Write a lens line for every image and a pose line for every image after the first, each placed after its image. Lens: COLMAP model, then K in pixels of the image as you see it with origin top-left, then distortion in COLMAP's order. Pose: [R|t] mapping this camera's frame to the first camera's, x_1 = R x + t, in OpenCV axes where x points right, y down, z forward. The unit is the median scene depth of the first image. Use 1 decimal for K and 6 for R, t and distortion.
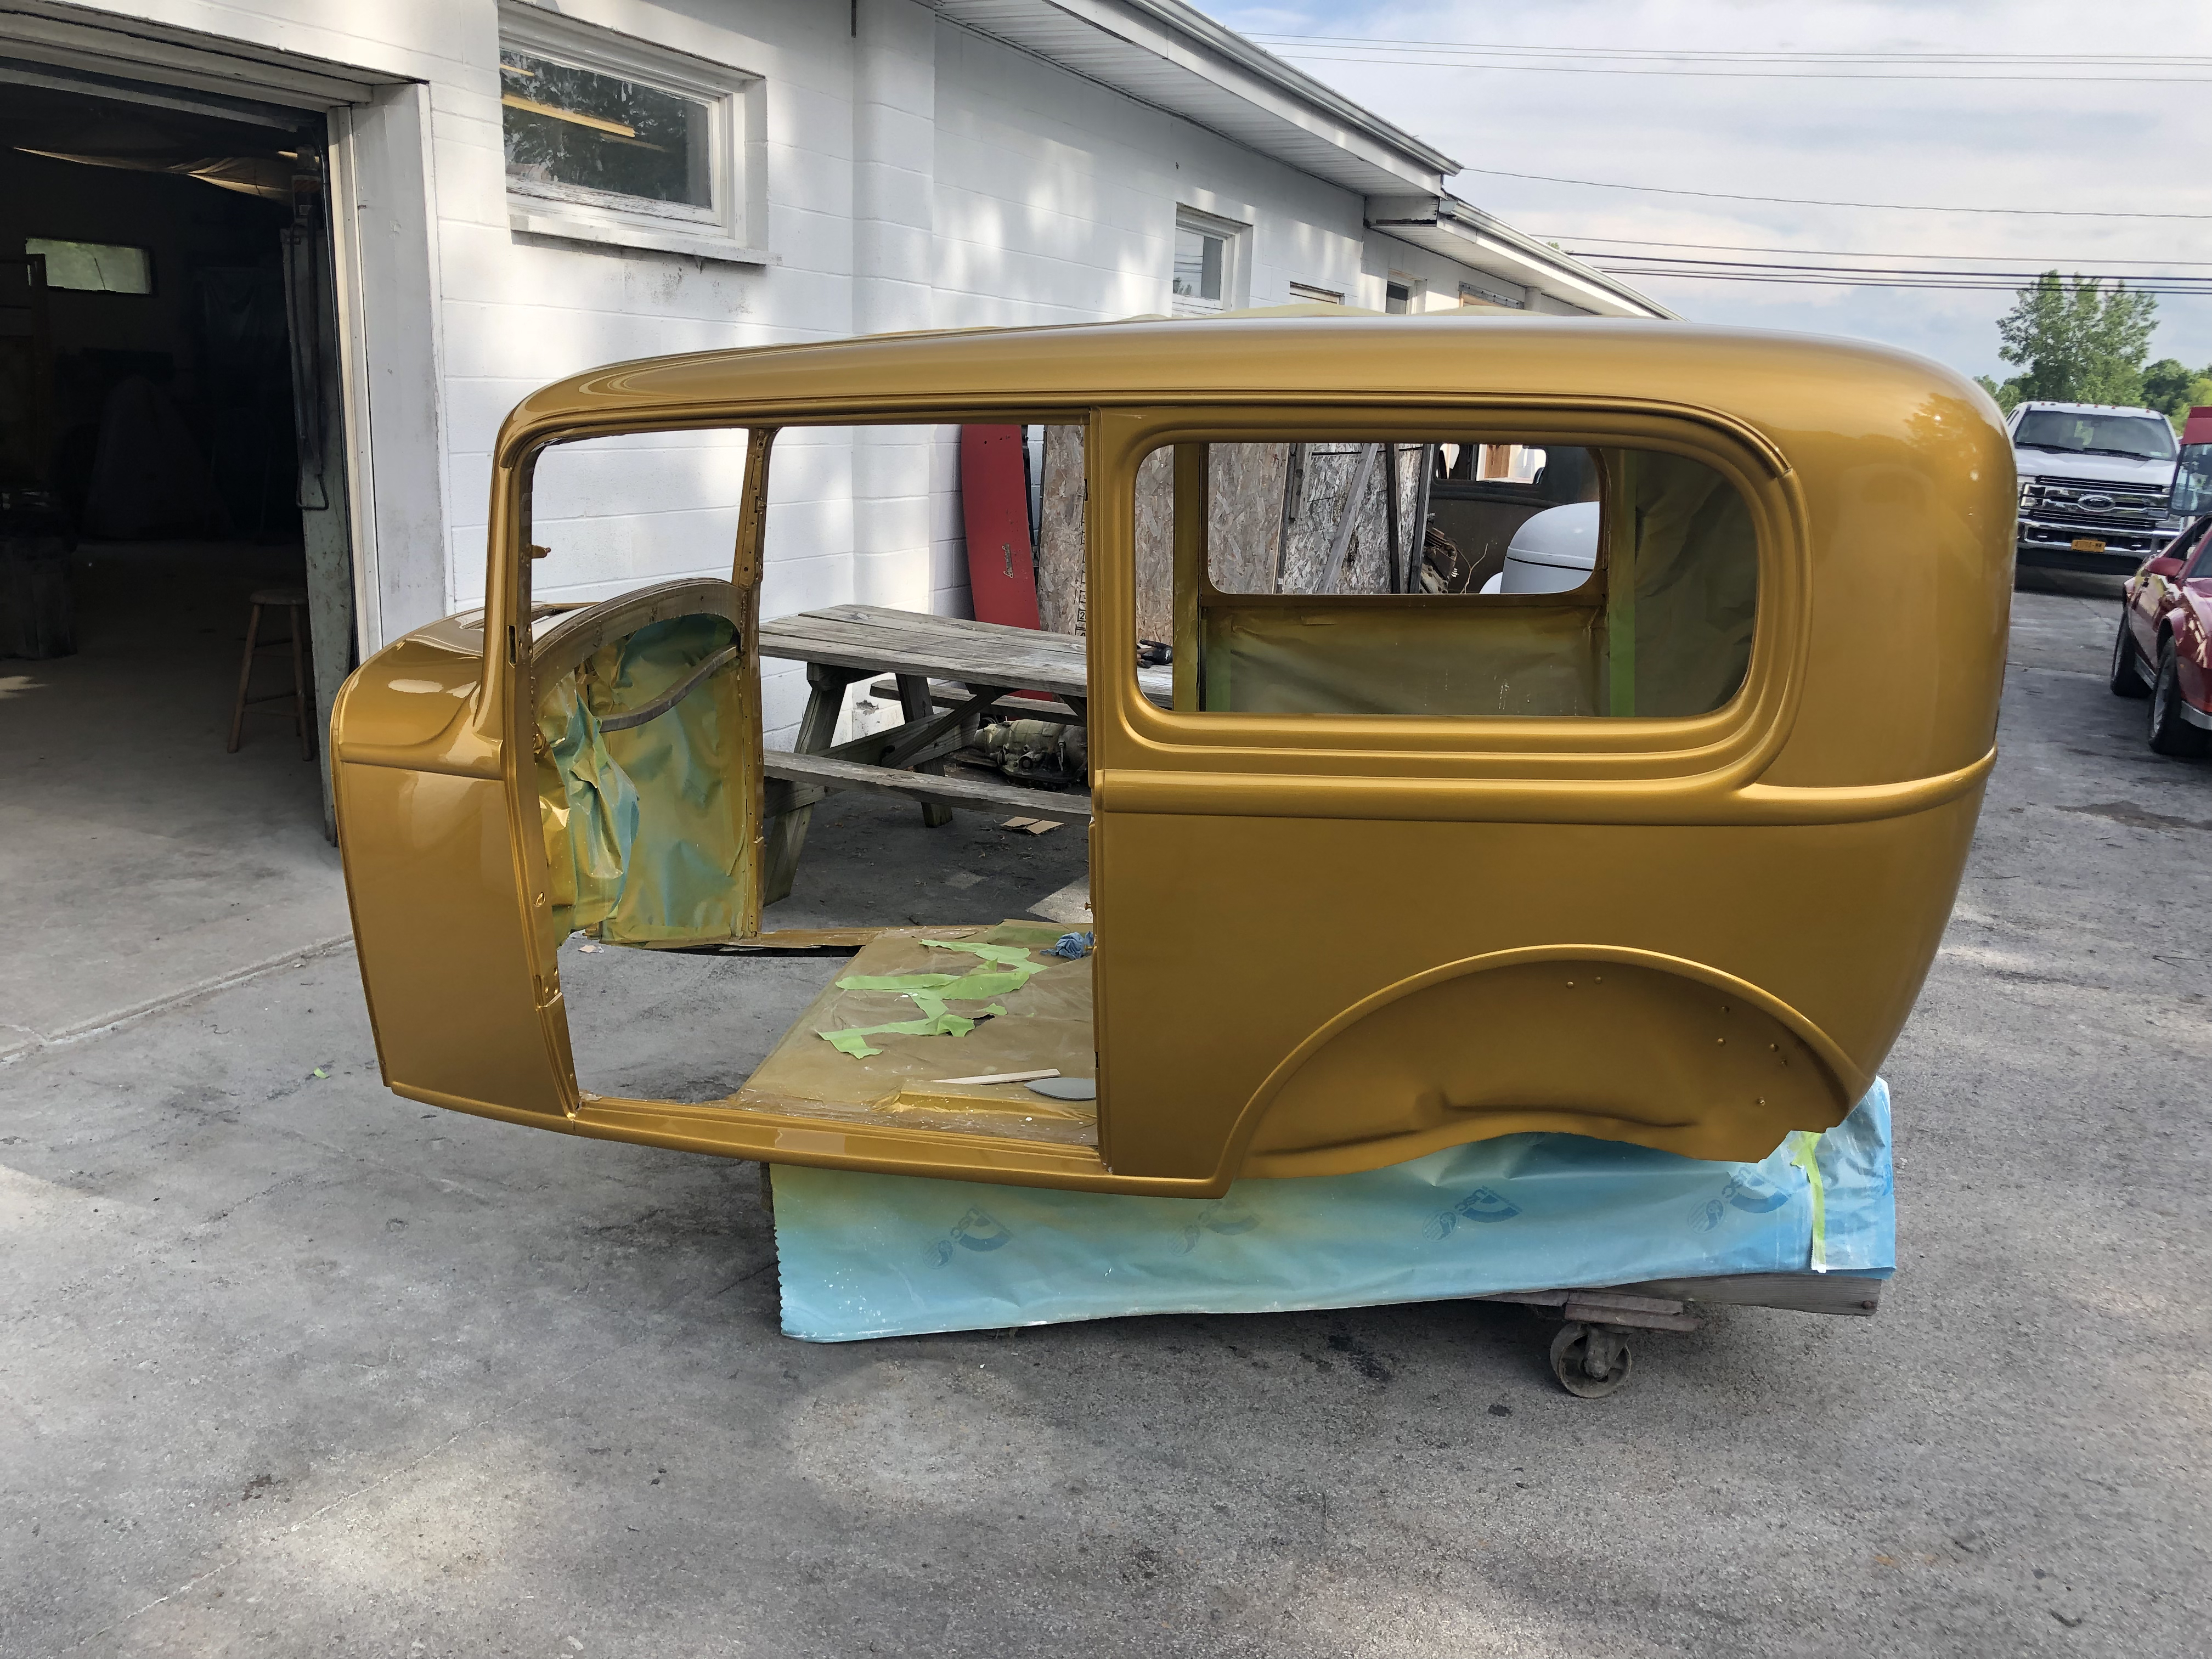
lens RADIAL K [[1825.3, 0, 1118.0], [0, 1825.3, 811.8], [0, 0, 1]] dist [0.011647, -0.016584]
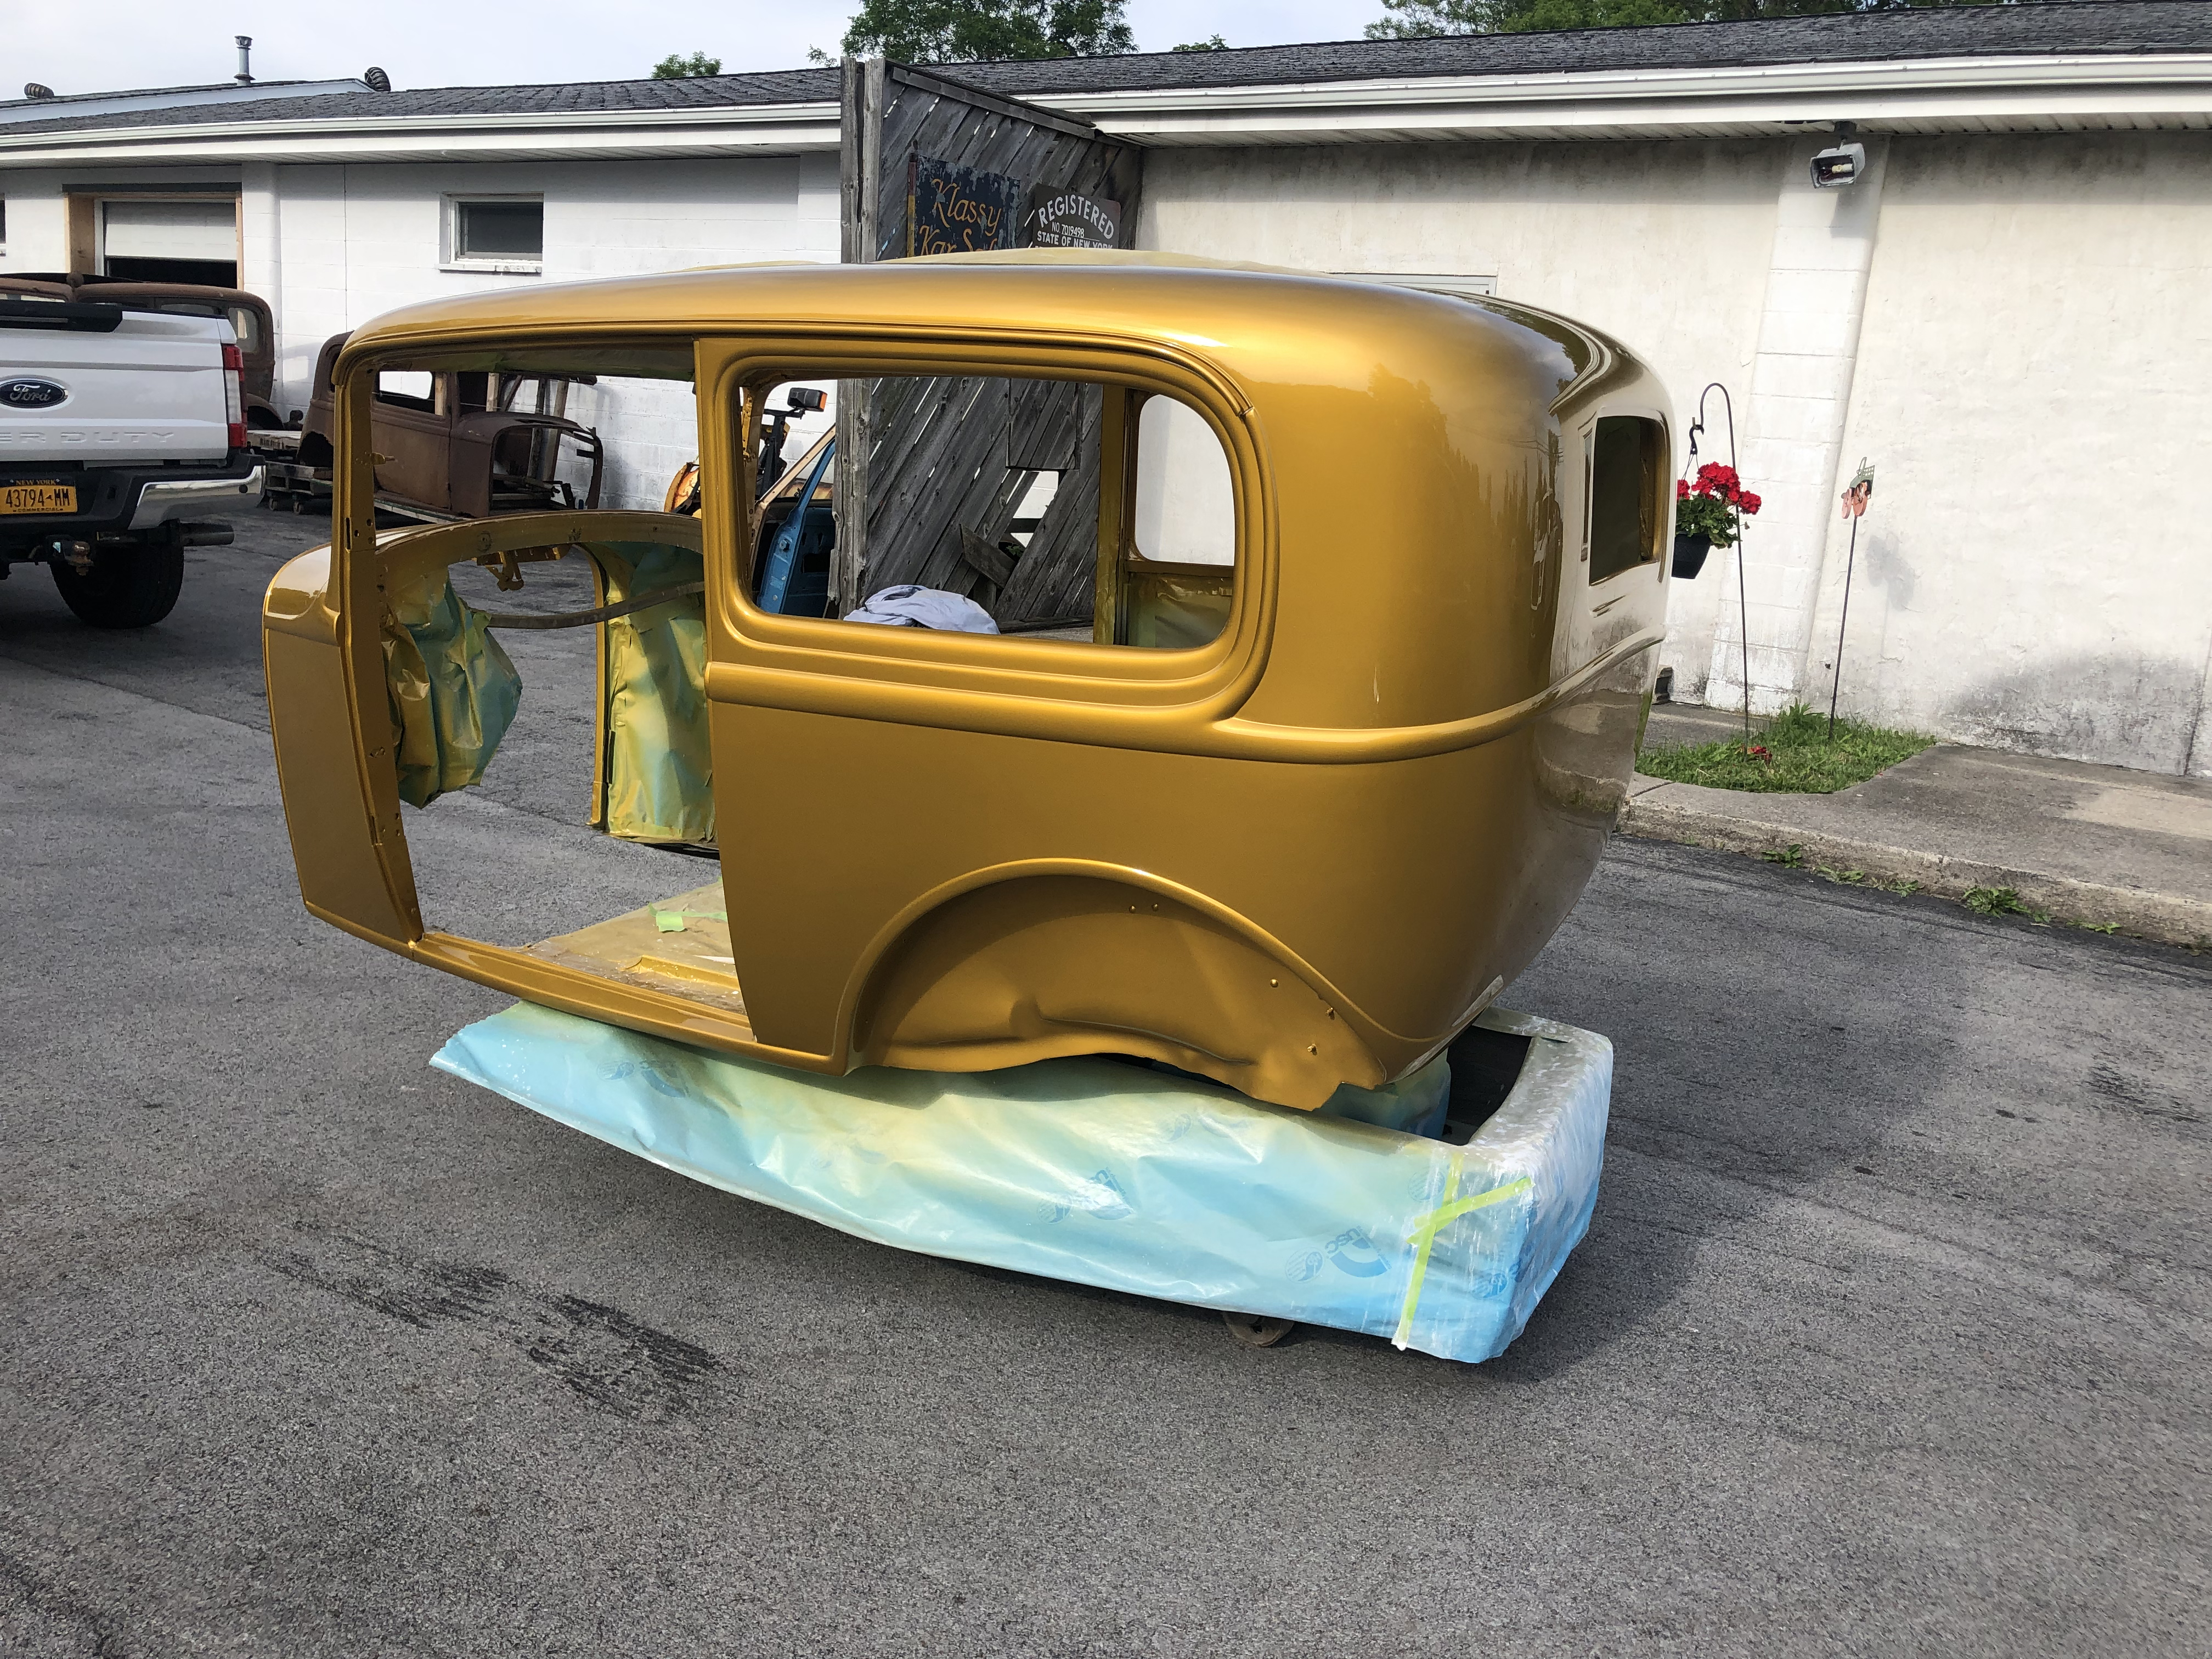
lens RADIAL K [[1825.3, 0, 1128.5], [0, 1825.3, 835.9], [0, 0, 1]] dist [0.011647, -0.016584]
pose [[0.954030, 0.103586, -0.281240, 0.477696], [-0.105265, 0.994402, 0.009174, 0.038674], [0.280616, 0.020852, 0.959594, -0.001094]]
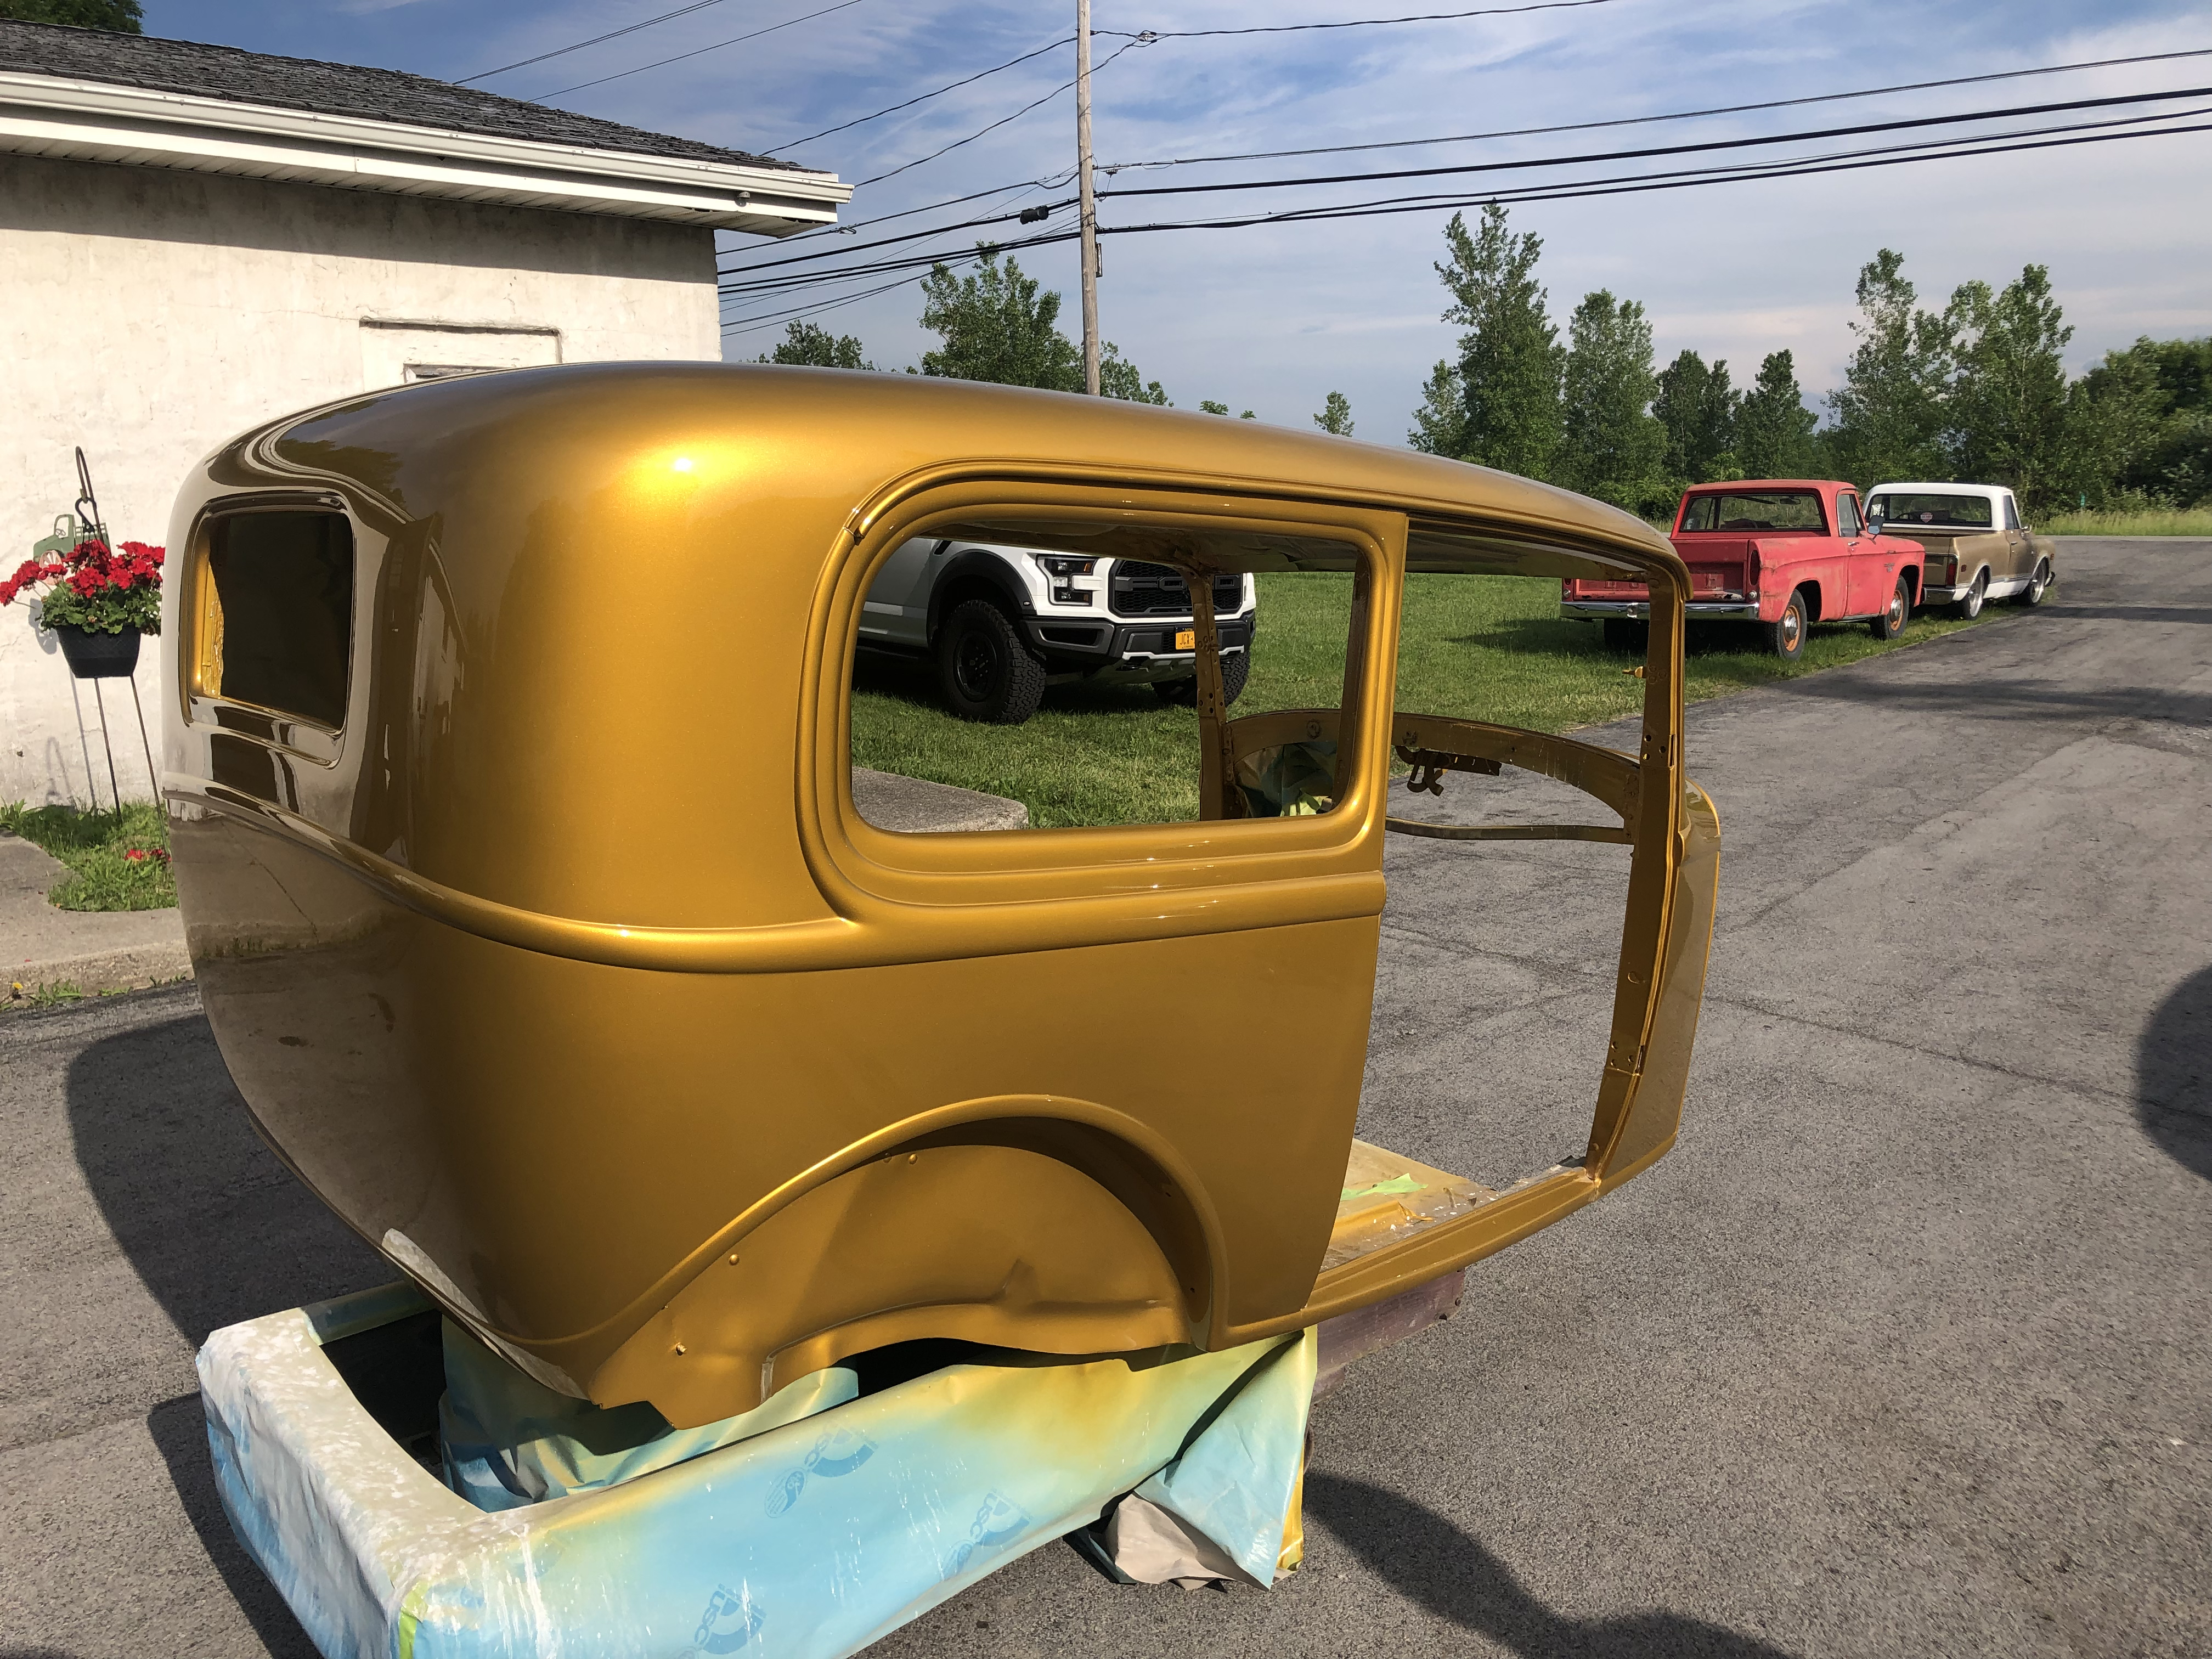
lens RADIAL K [[1825.3, 0, 1118.1], [0, 1825.3, 833.9], [0, 0, 1]] dist [0.011647, -0.016584]
pose [[0.540659, -0.187694, 0.820036, -0.678934], [0.203991, 0.974950, 0.088658, -0.140070], [-0.816135, 0.119346, 0.565403, 0.472092]]
